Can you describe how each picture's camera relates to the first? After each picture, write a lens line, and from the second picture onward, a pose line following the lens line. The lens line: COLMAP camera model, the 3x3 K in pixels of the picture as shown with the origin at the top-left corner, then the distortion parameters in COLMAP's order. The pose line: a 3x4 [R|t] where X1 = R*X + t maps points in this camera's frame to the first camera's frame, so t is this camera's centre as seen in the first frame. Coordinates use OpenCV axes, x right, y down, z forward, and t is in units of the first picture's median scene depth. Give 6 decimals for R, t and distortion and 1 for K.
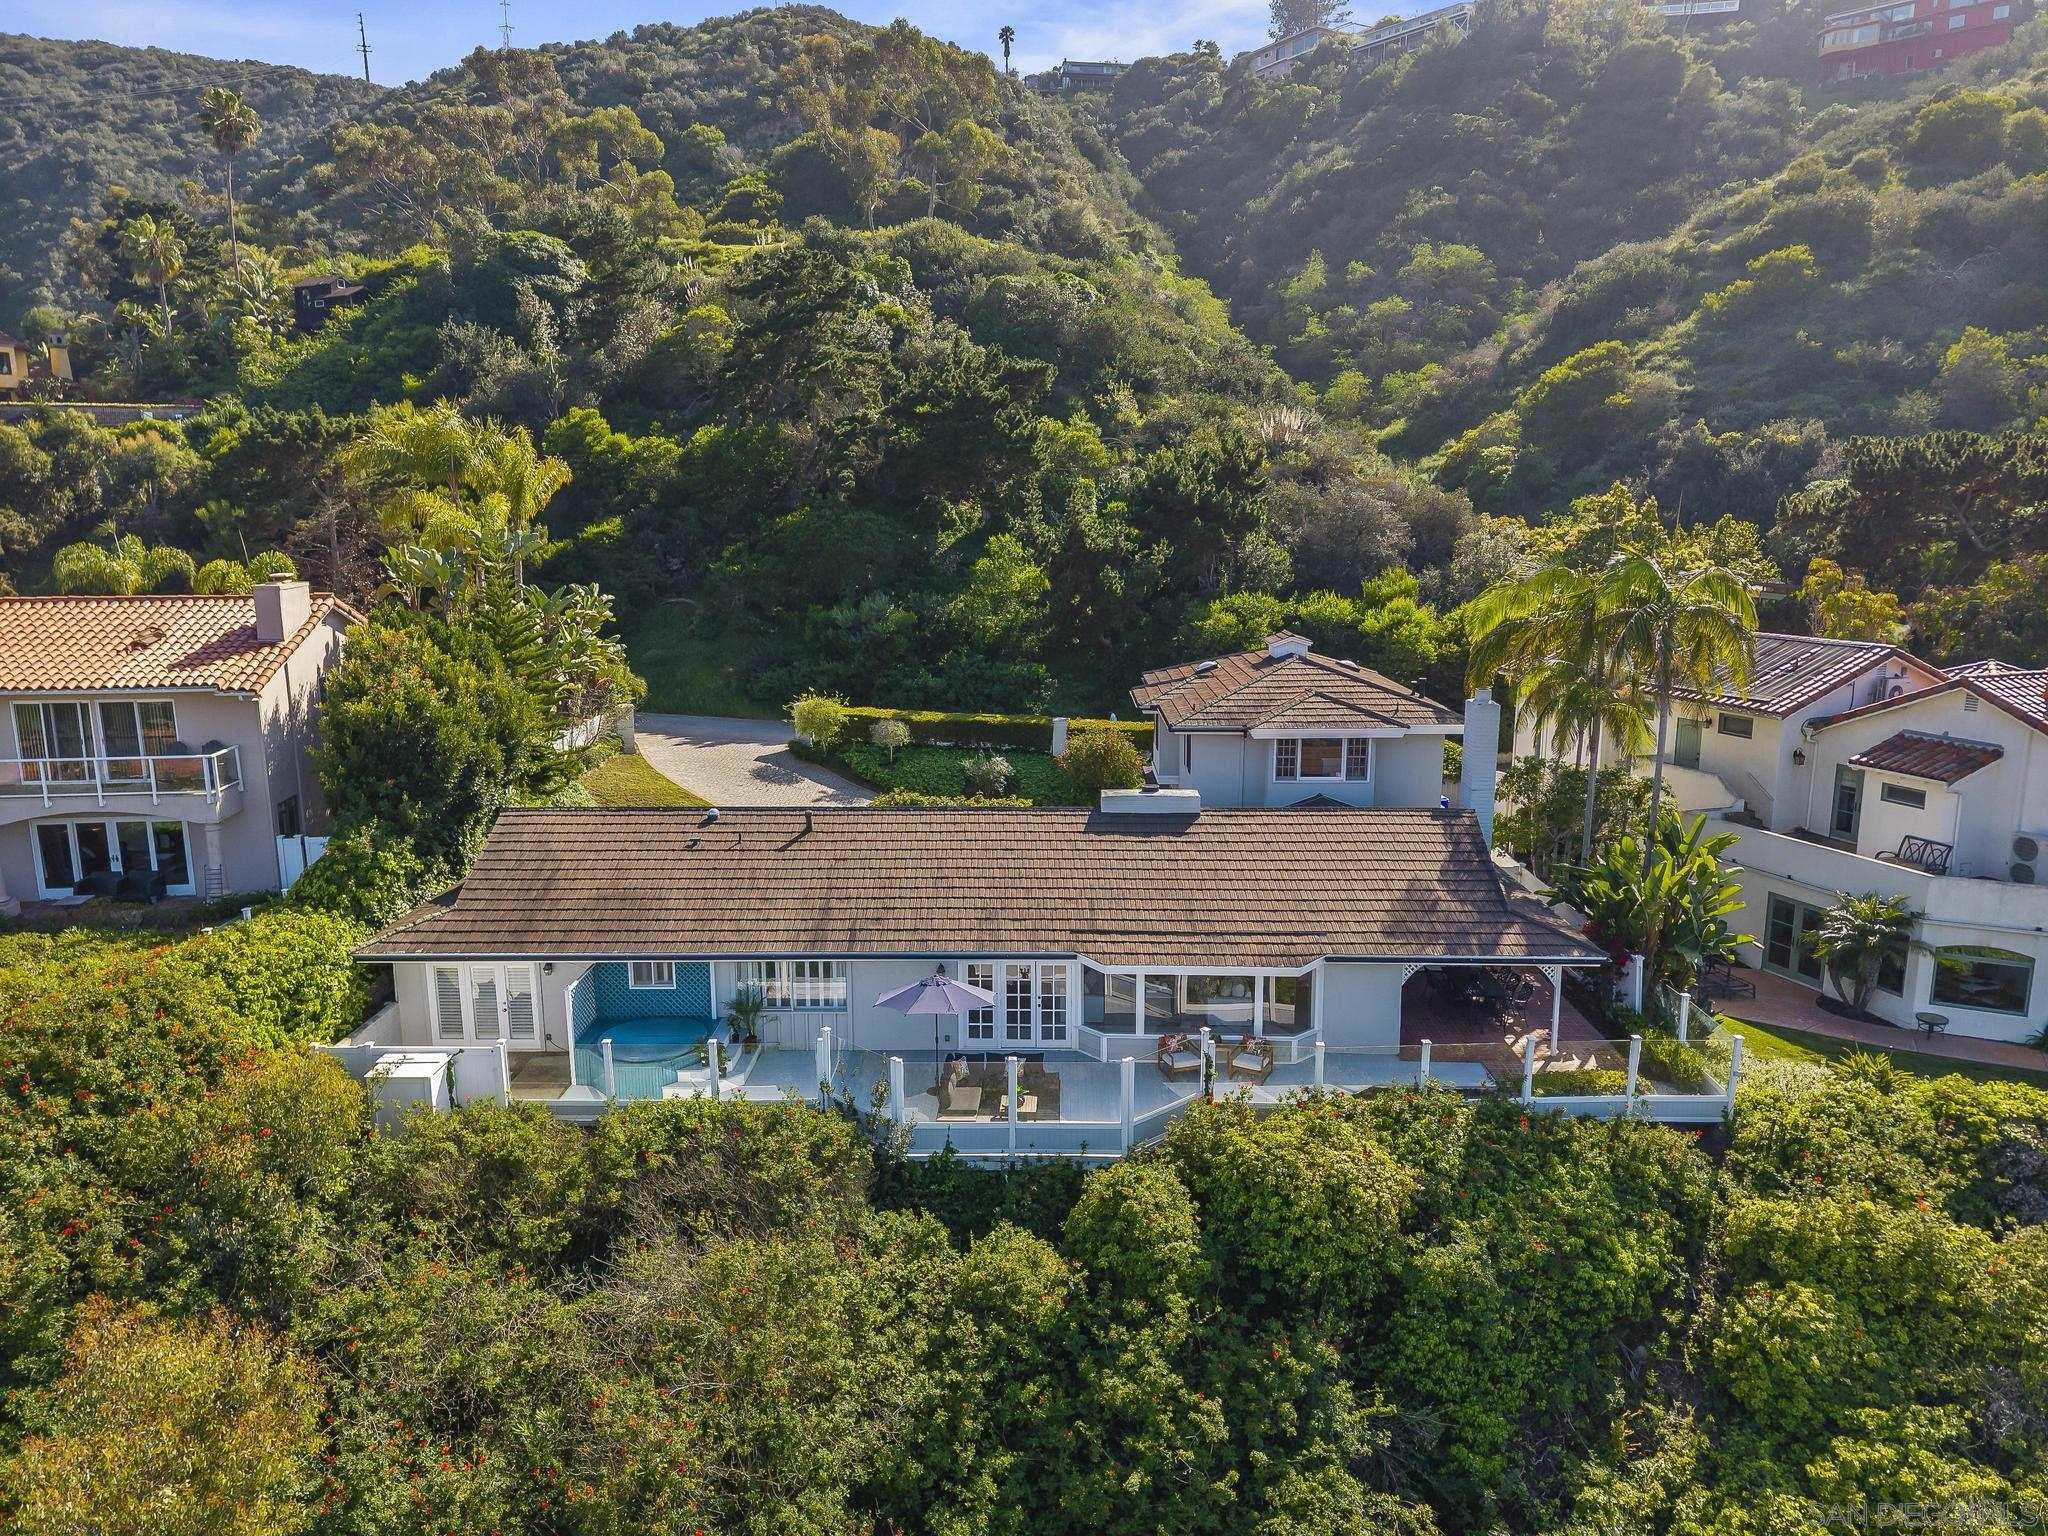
lens RADIAL K [[1373.8, 0, 1022.8], [0, 1373.8, 769.6], [0, 0, 1]] dist [0.020076, -0.020921]
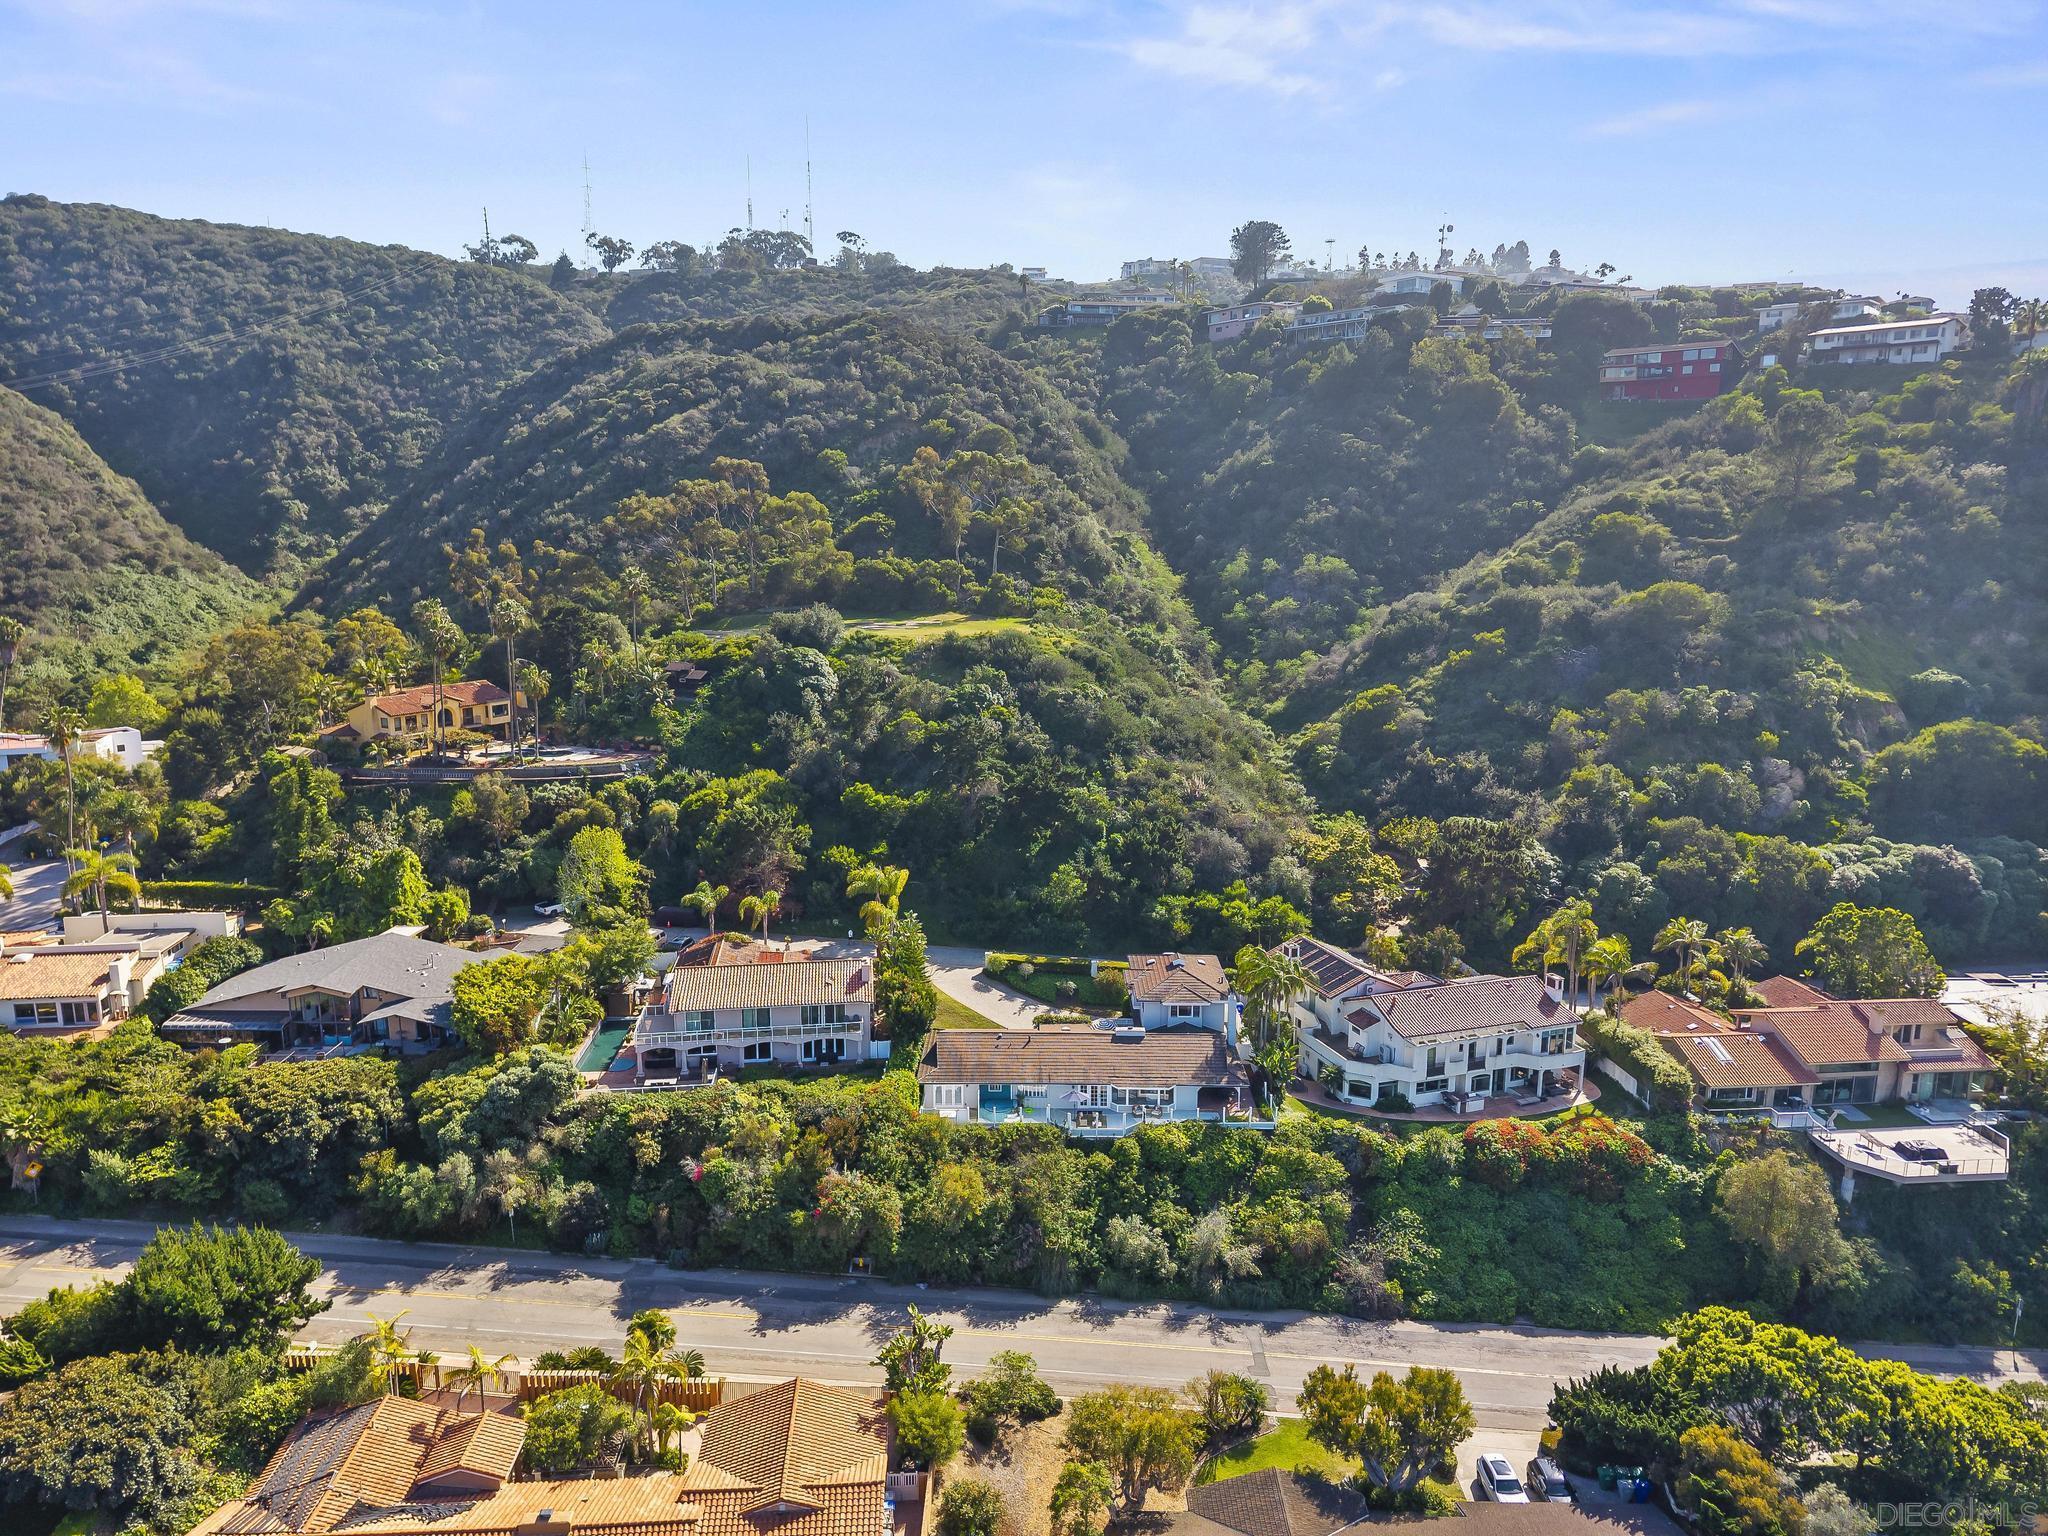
lens RADIAL K [[1373.8, 0, 1021.3], [0, 1373.8, 788.2], [0, 0, 1]] dist [0.020076, -0.020921]
pose [[0.999914, 0.004664, 0.012220, -0.216207], [-0.004868, 0.999849, 0.016692, -0.625550], [-0.012140, -0.016750, 0.999786, -2.333536]]
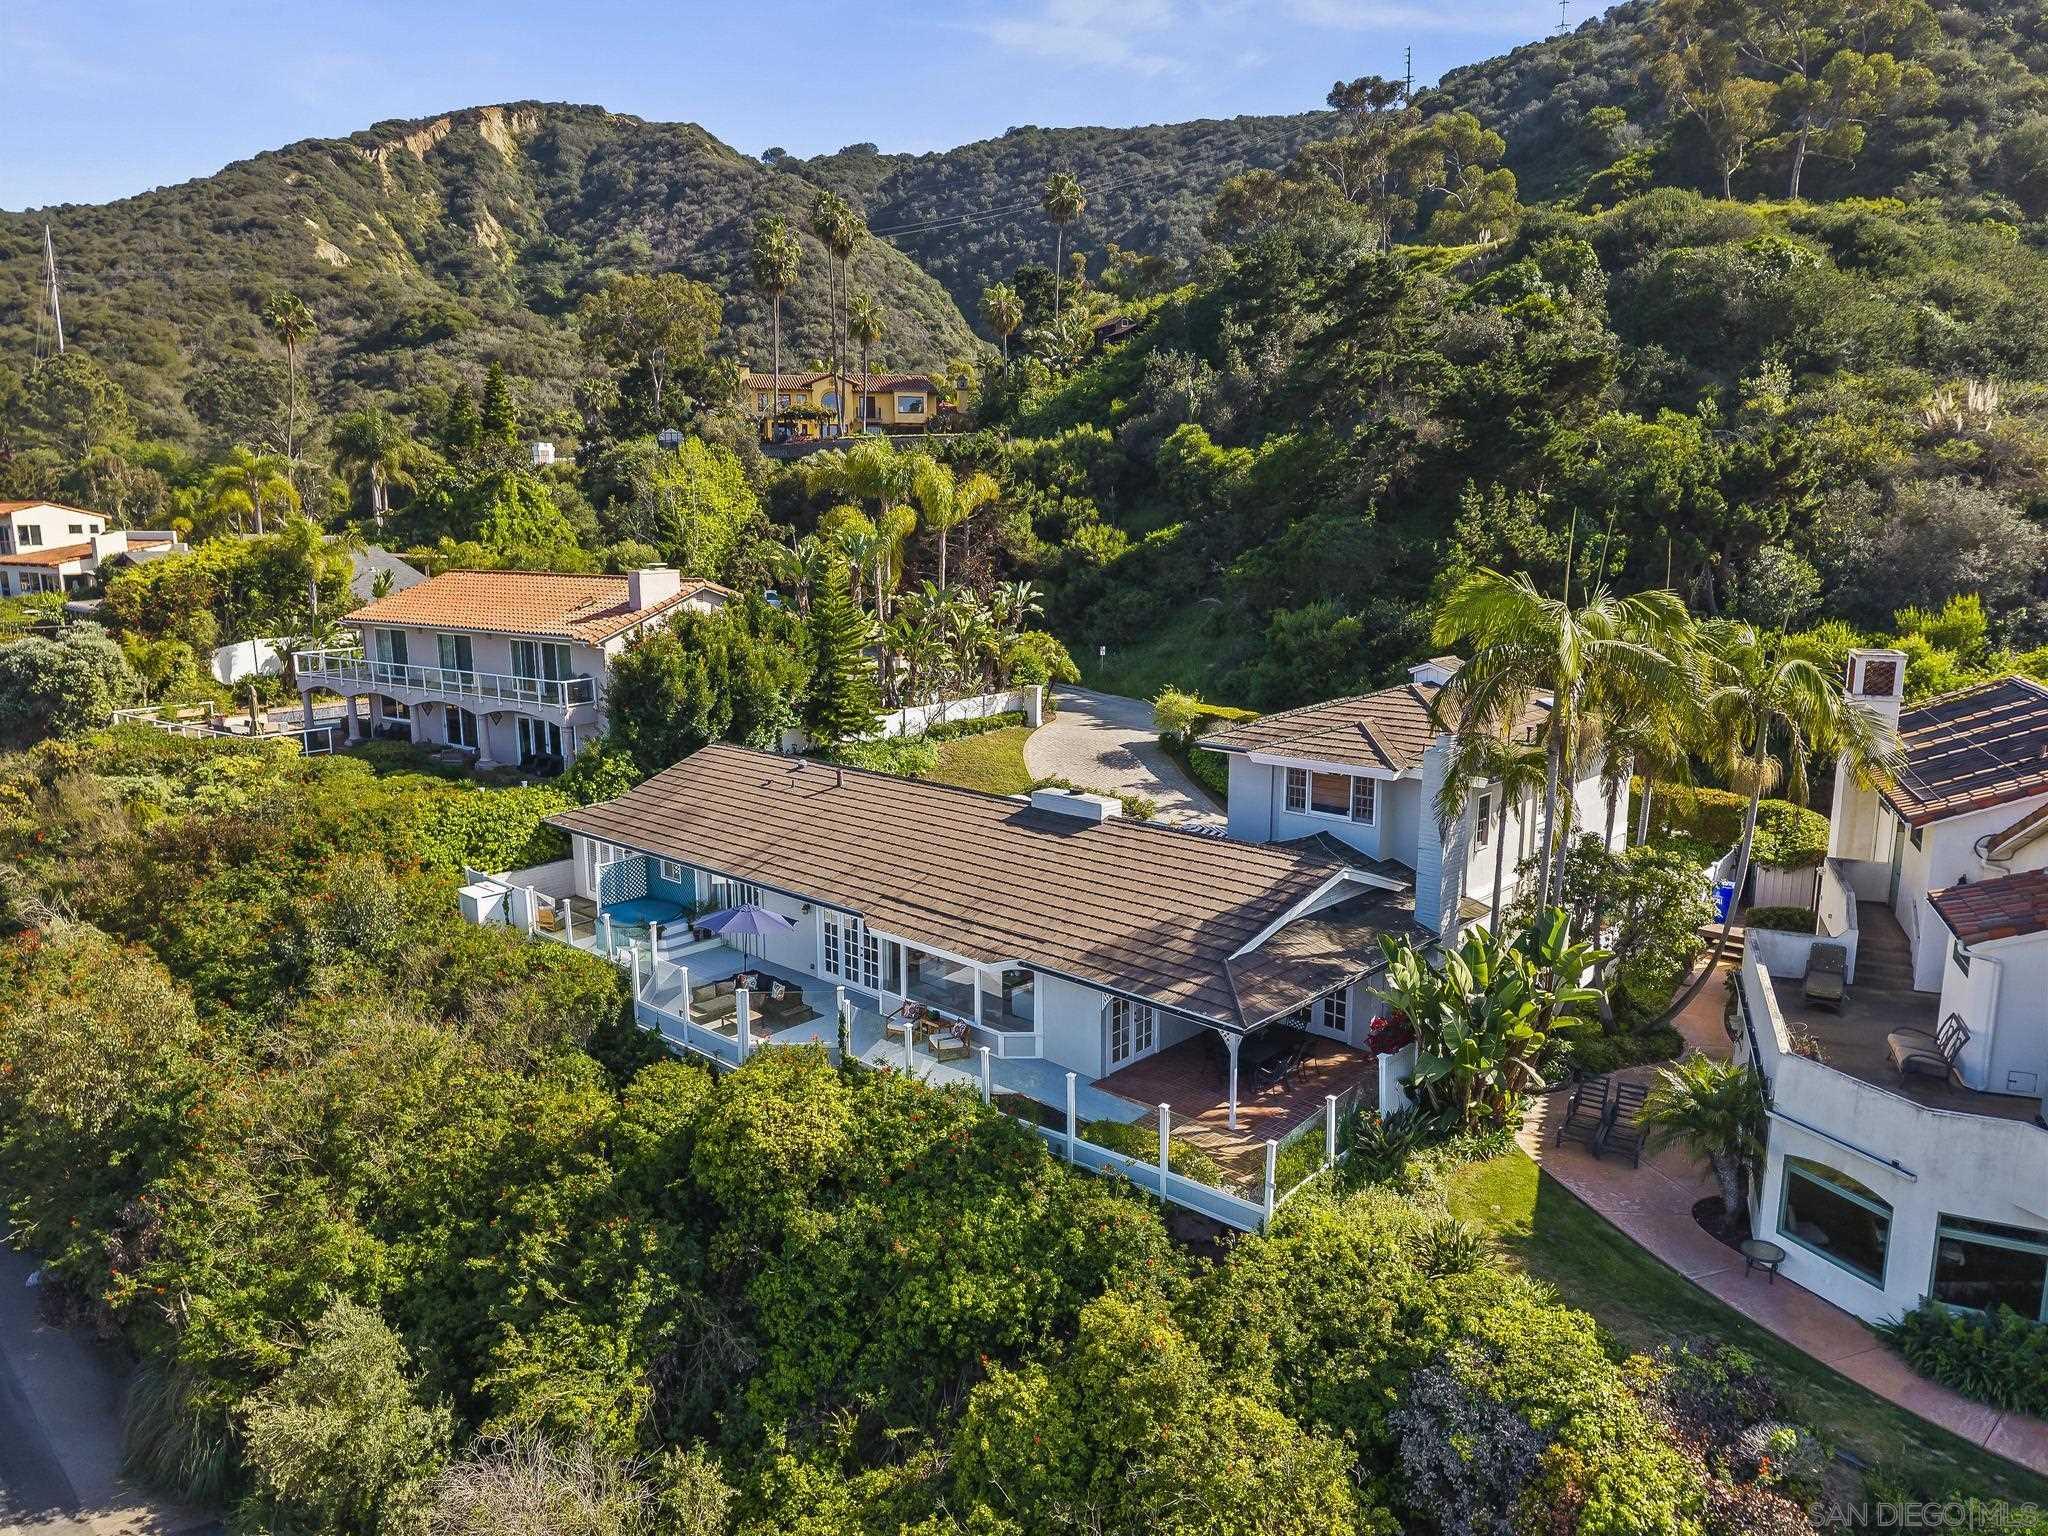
lens RADIAL K [[1373.8, 0, 1019.1], [0, 1373.8, 778.7], [0, 0, 1]] dist [0.020076, -0.020921]
pose [[0.743060, 0.128930, -0.656687, 0.738661], [-0.124806, 0.990749, 0.053295, -0.045366], [0.657484, 0.042357, 0.752277, 0.188890]]
